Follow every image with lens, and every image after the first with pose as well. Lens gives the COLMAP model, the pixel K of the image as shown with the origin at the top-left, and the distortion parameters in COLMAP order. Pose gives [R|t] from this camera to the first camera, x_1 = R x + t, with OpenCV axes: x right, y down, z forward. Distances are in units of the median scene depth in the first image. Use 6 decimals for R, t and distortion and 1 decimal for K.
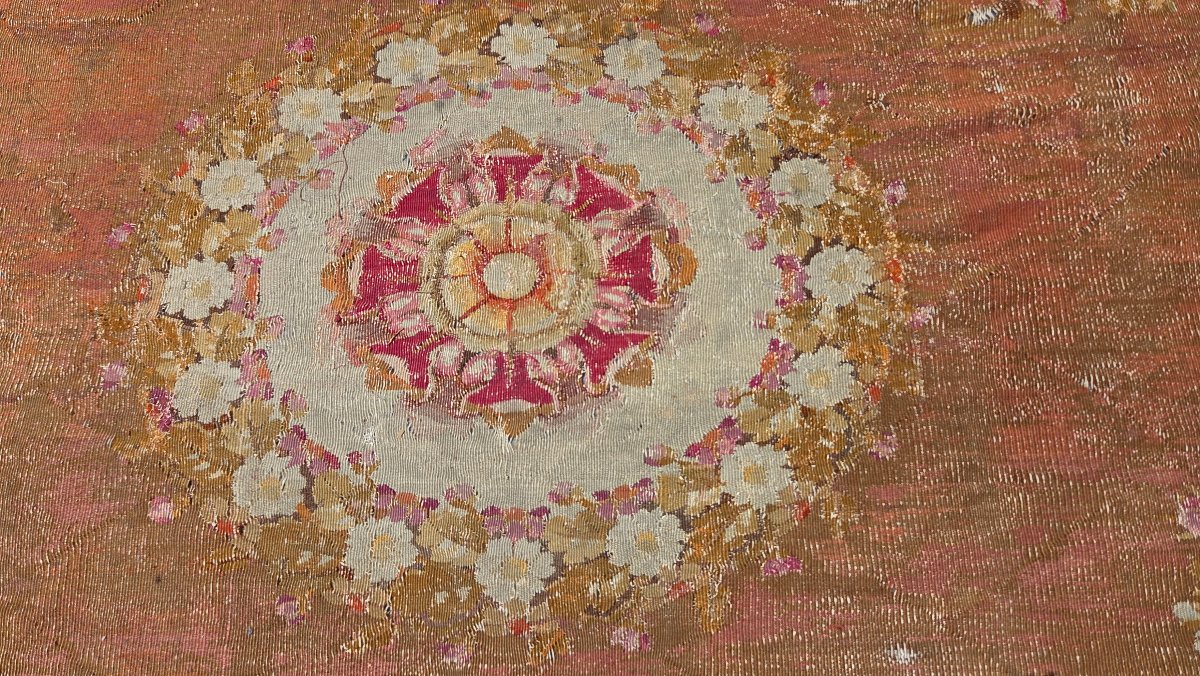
lens RADIAL K [[811.3, 0, 583.5], [0, 811.3, 339.7], [0, 0, 1]] dist [0.082730, -0.071180]
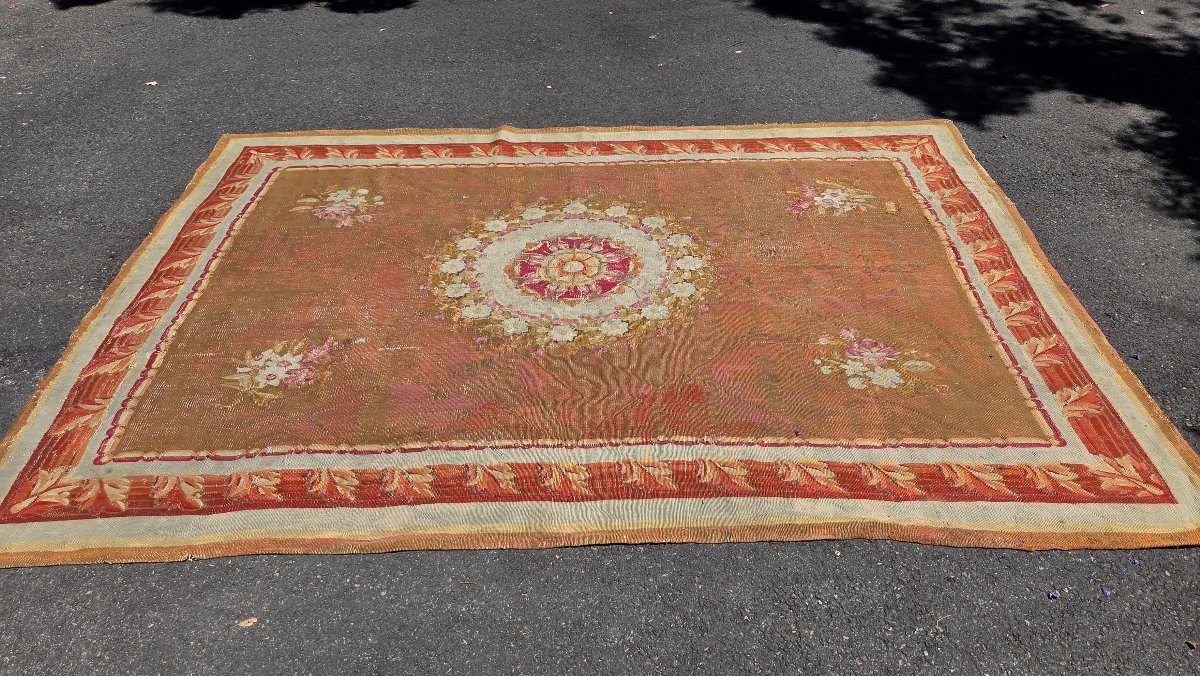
lens RADIAL K [[802.9, 0, 593.0], [0, 802.9, 340.1], [0, 0, 1]] dist [0.087580, -0.069735]
pose [[-0.998006, 0.010375, 0.062255, -0.318897], [0.051310, -0.440993, 0.896043, -2.568465], [0.036751, 0.897451, 0.439581, 0.056805]]
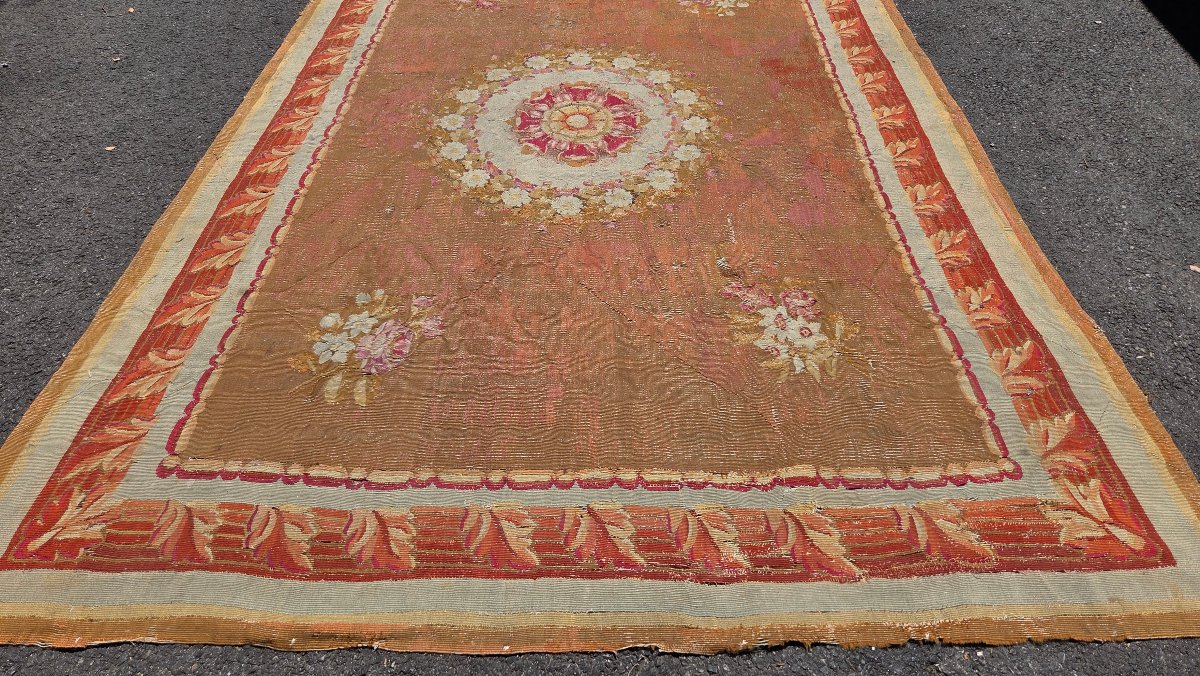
lens RADIAL K [[802.9, 0, 593.0], [0, 802.9, 340.1], [0, 0, 1]] dist [0.087580, -0.069735]
pose [[-0.042709, 0.710784, -0.702112, 1.924098], [-0.956739, 0.173337, 0.233676, -0.541875], [0.287795, 0.681718, 0.672632, -0.080509]]
